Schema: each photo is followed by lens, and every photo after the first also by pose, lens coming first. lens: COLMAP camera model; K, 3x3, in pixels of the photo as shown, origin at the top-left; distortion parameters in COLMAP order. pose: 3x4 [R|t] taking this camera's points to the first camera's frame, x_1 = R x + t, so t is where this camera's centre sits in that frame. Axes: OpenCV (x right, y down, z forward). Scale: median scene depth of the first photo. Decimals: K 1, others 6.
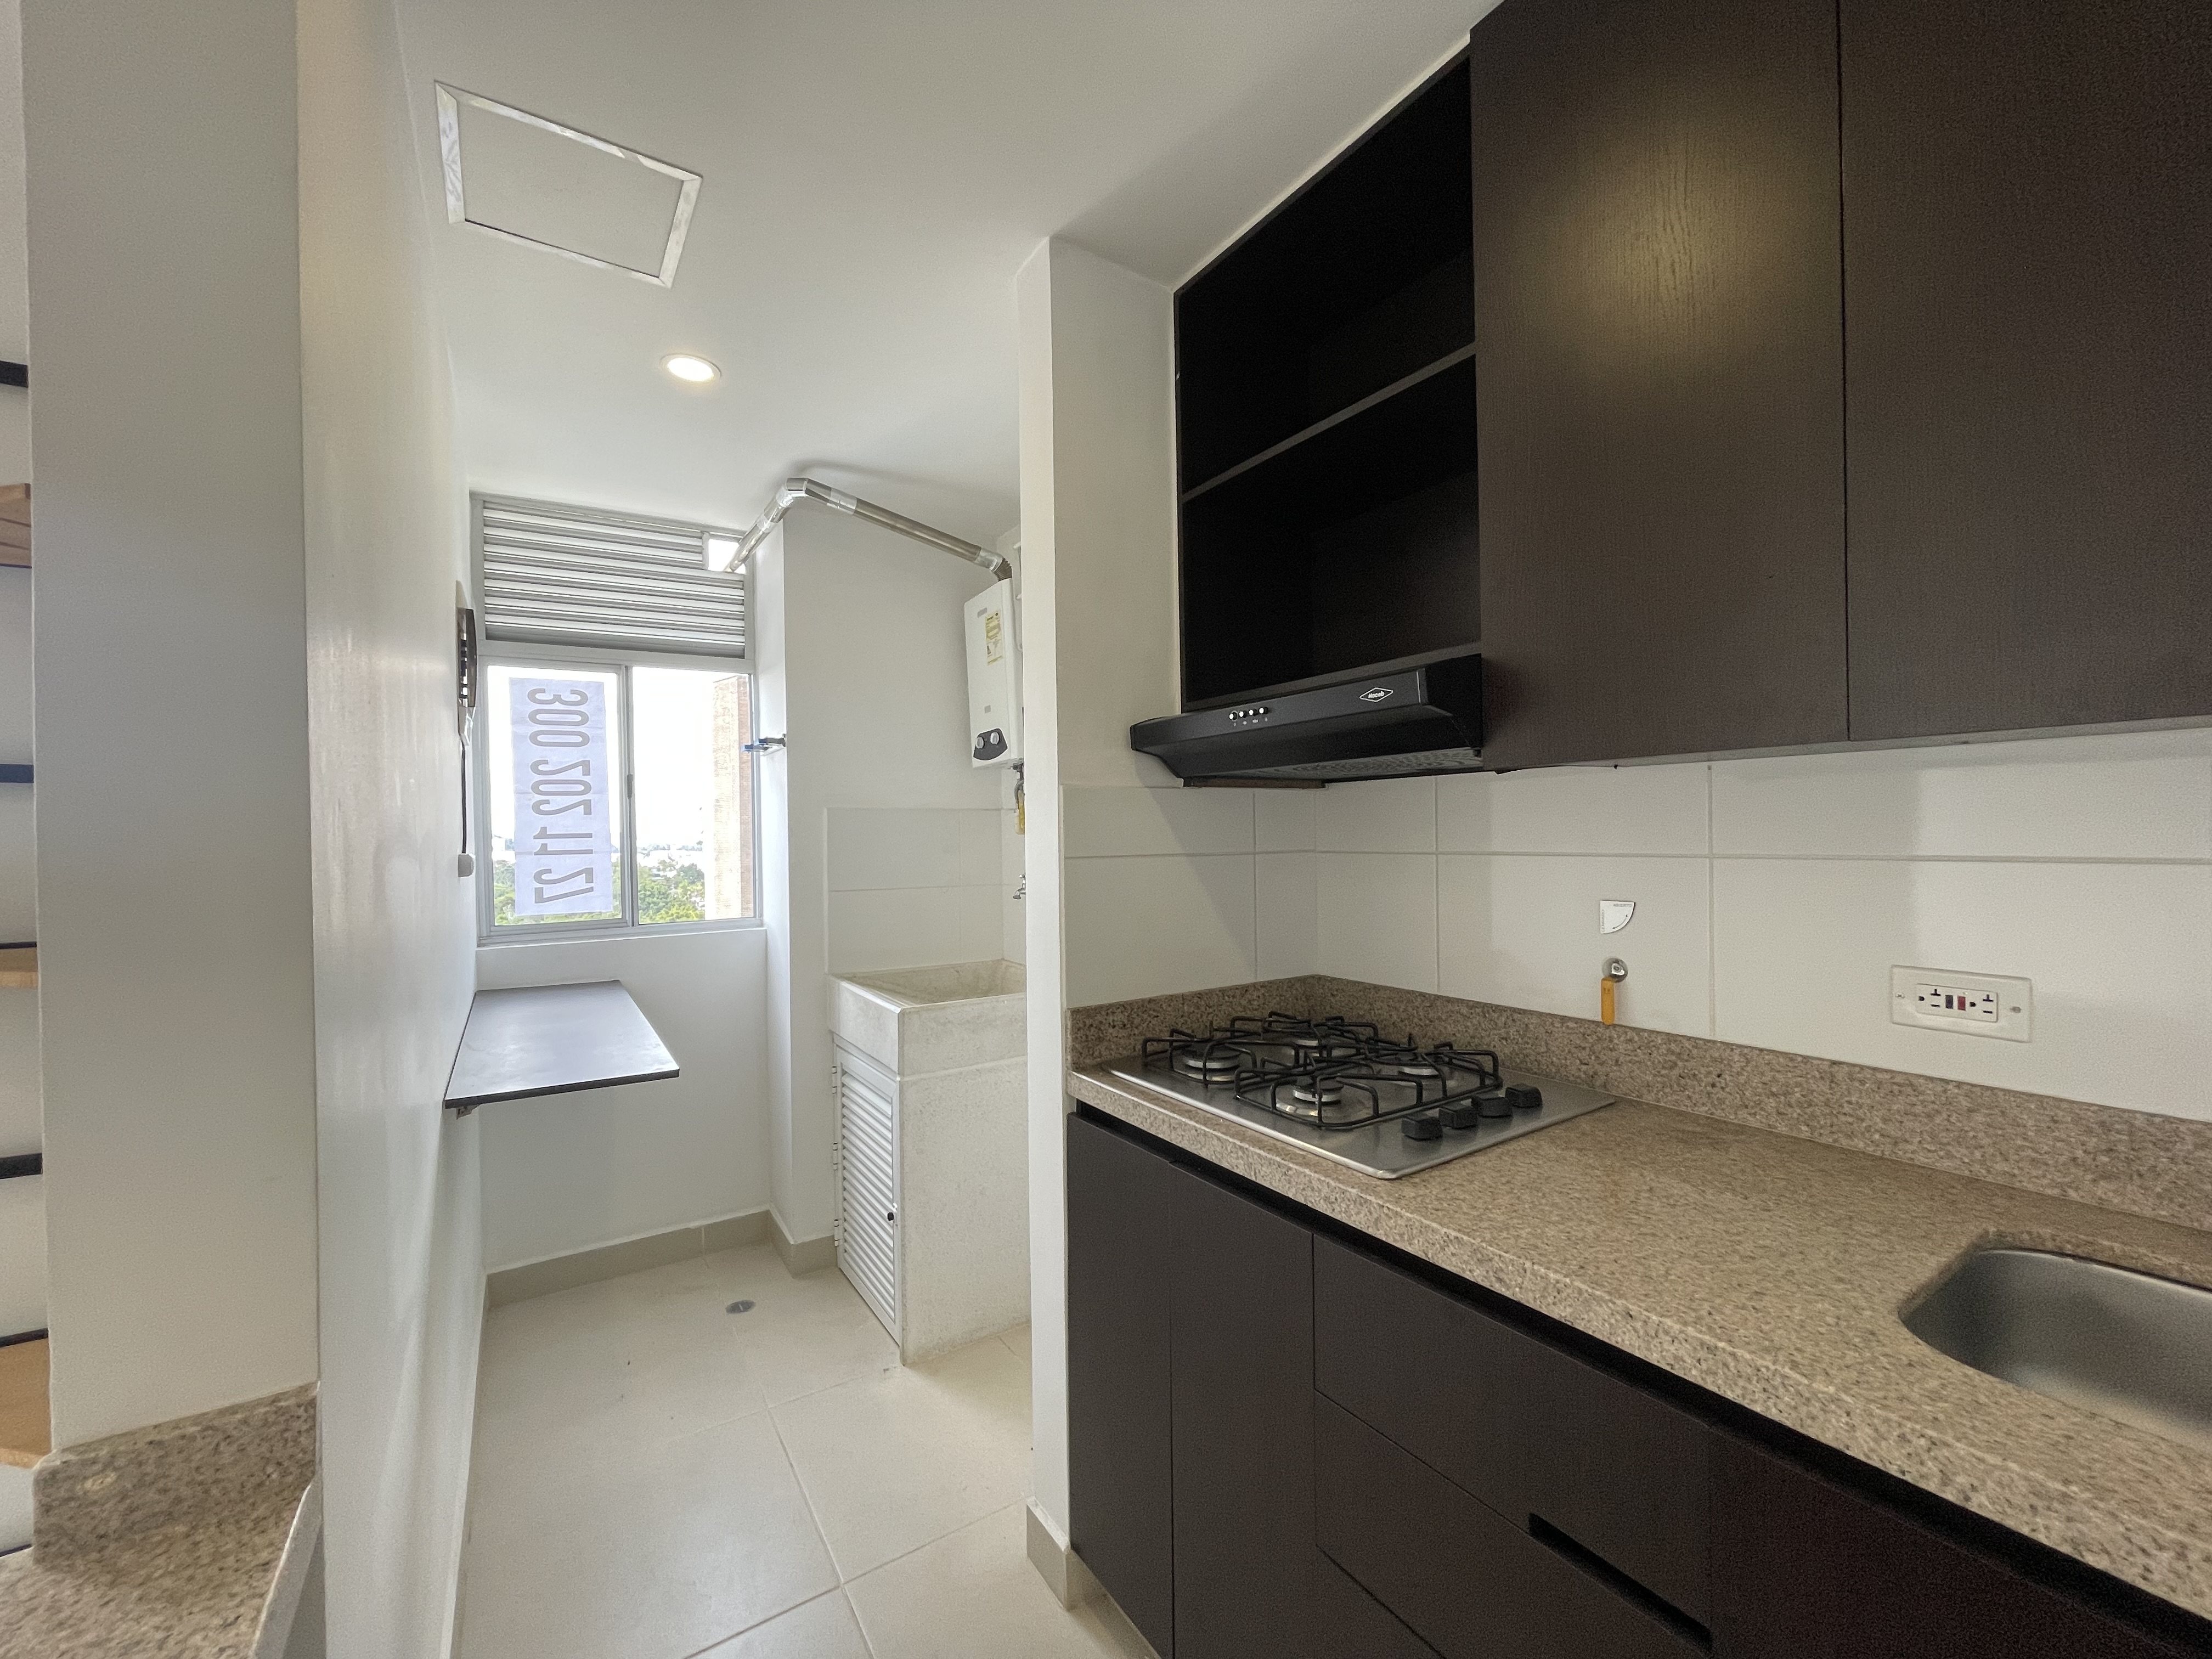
lens RADIAL K [[889.4, 0, 1115.8], [0, 889.4, 845.0], [0, 0, 1]] dist [0.000997, -0.000906]
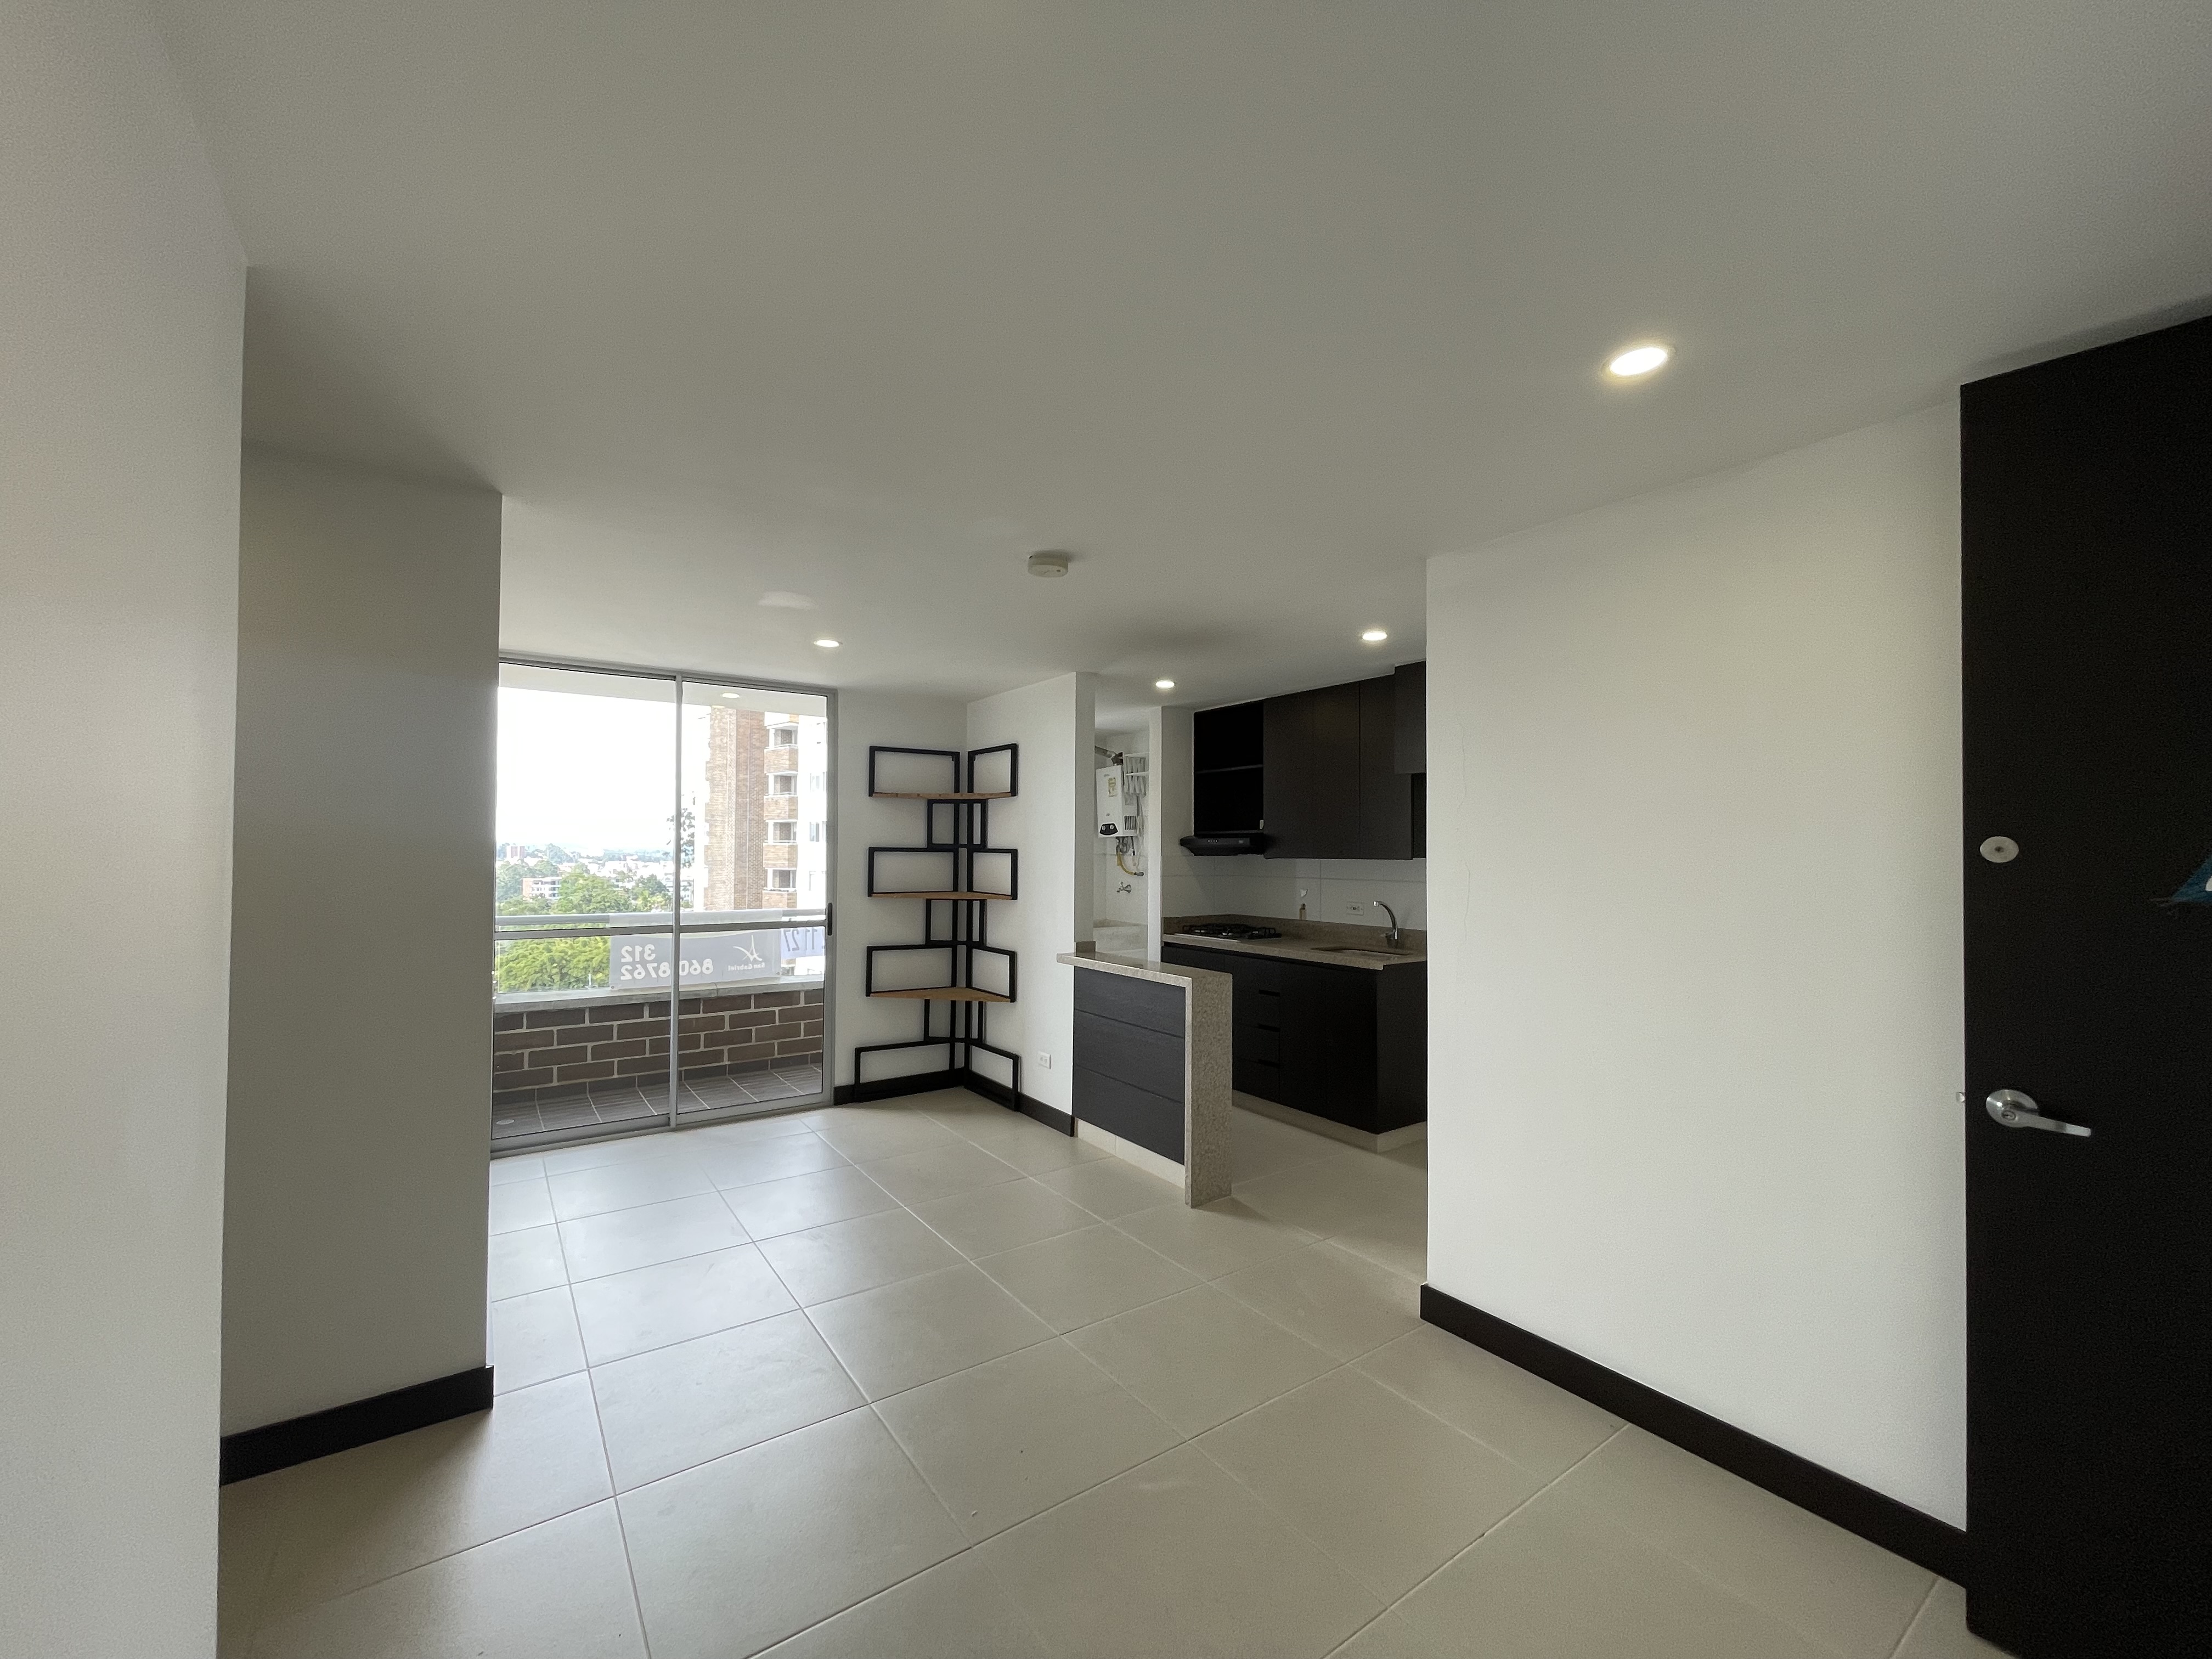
lens RADIAL K [[889.4, 0, 1103.4], [0, 889.4, 838.6], [0, 0, 1]] dist [0.000997, -0.000906]
pose [[0.999394, 0.021497, 0.027365, -0.381985], [-0.020671, 0.999332, -0.030144, -0.020972], [-0.027994, 0.029560, 0.999171, -2.504459]]
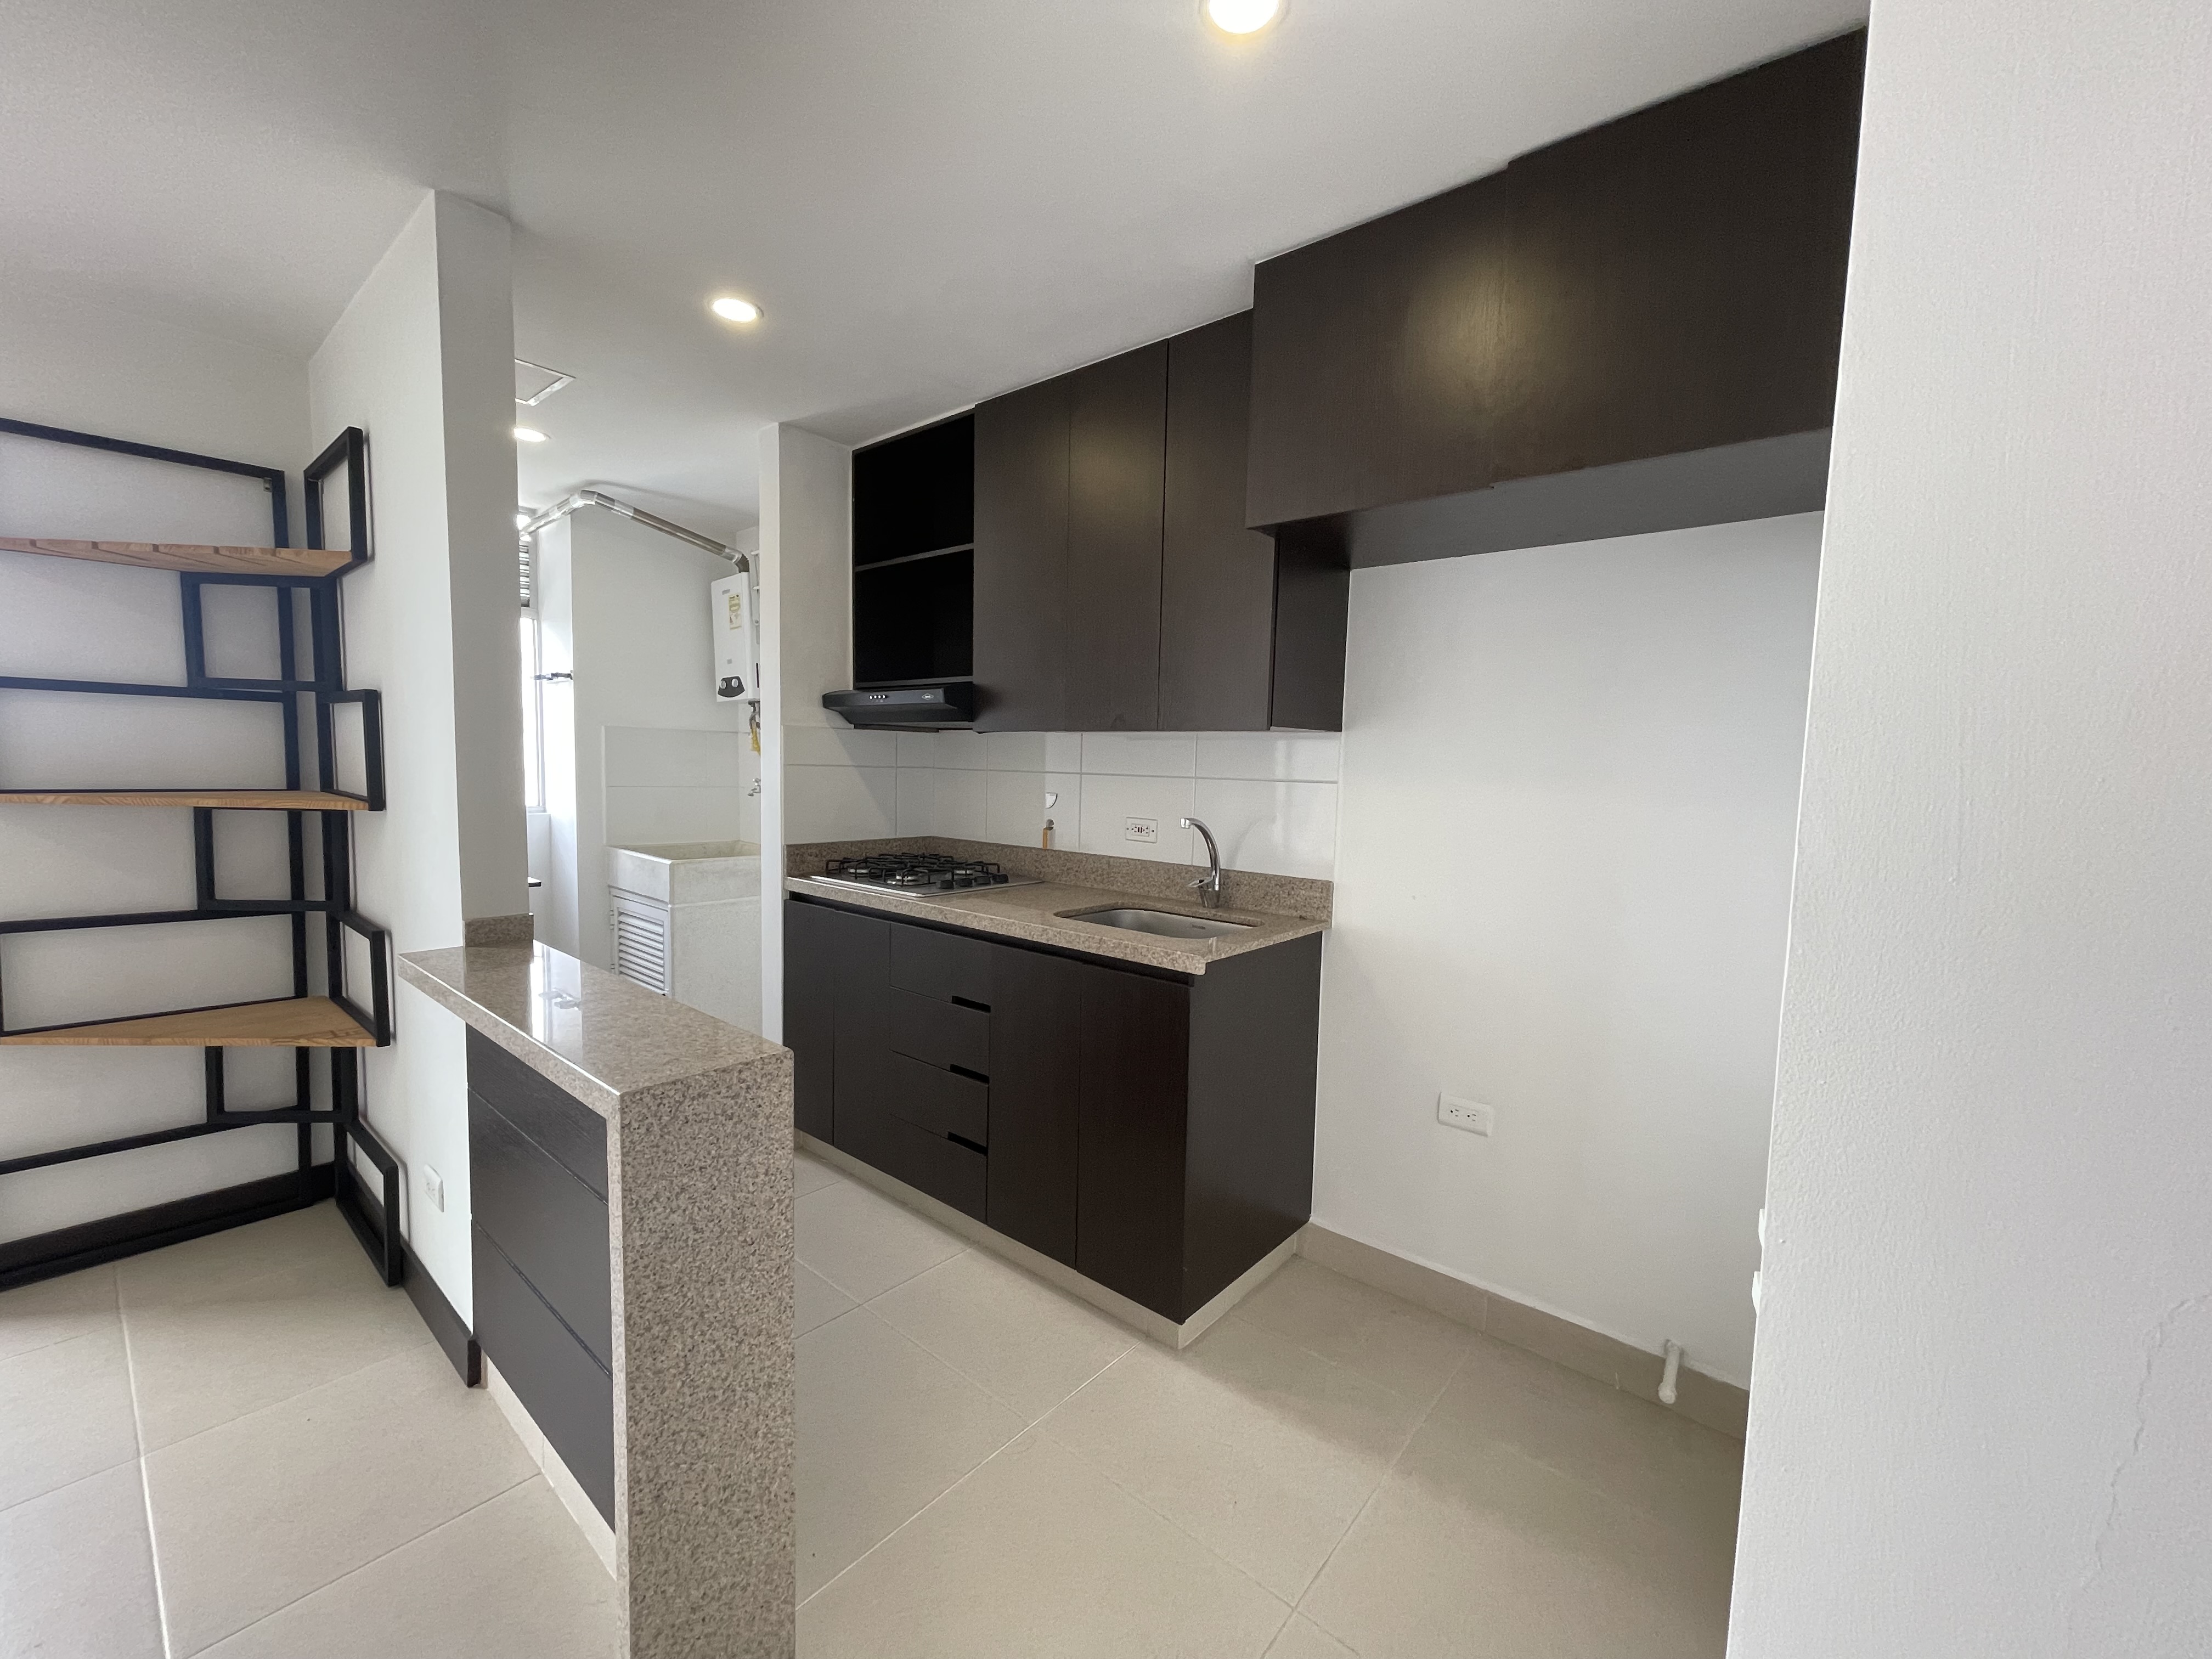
lens RADIAL K [[889.4, 0, 1109.2], [0, 889.4, 839.0], [0, 0, 1]] dist [0.000997, -0.000906]
pose [[0.959193, 0.015186, 0.282345, 0.069380], [-0.036422, 0.996874, 0.070118, 0.014360], [-0.280398, -0.077540, 0.956747, -0.953697]]
